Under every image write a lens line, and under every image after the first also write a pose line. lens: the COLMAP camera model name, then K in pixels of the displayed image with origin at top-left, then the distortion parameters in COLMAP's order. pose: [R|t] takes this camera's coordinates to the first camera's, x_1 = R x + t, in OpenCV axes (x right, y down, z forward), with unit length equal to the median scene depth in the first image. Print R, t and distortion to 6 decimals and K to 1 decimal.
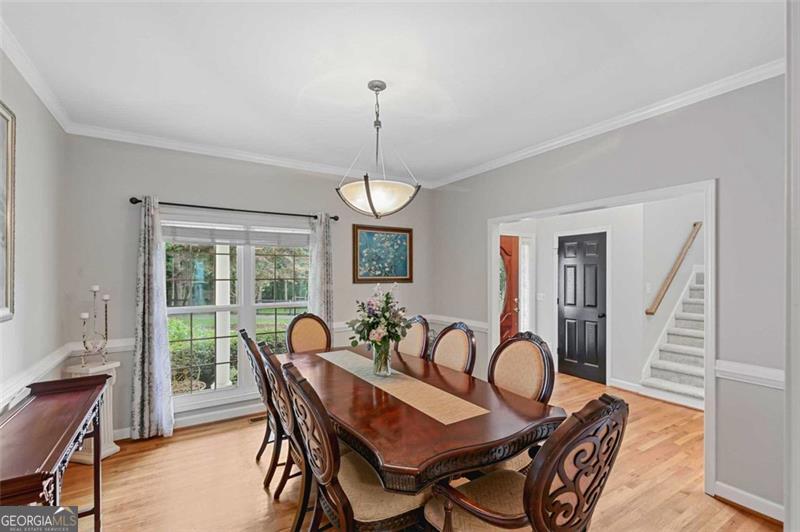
lens RADIAL K [[360.7, 0, 400.0], [0, 360.7, 272.1], [0, 0, 1]] dist [-0.001204, -0.000651]
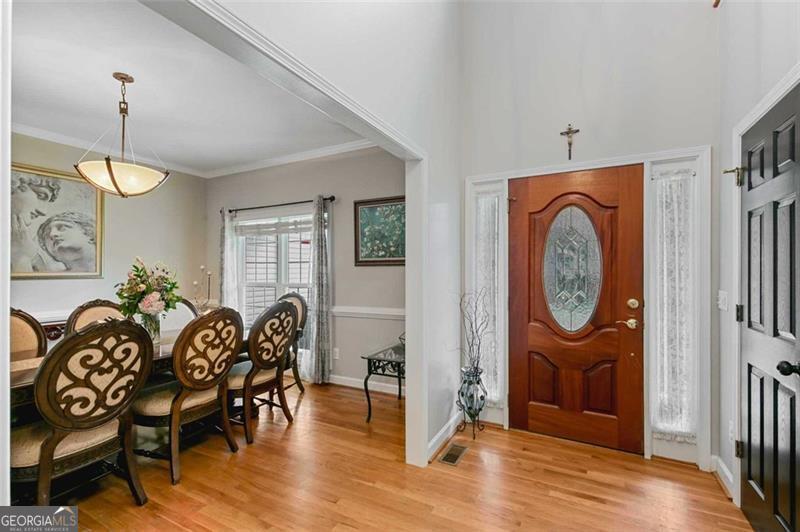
lens RADIAL K [[360.7, 0, 399.1], [0, 360.7, 266.8], [0, 0, 1]] dist [-0.001204, -0.000651]
pose [[0.498472, -0.011494, -0.866830, 0.695711], [0.005667, 0.999934, -0.010000, 0.042195], [0.866887, 0.000073, 0.498504, 0.619265]]
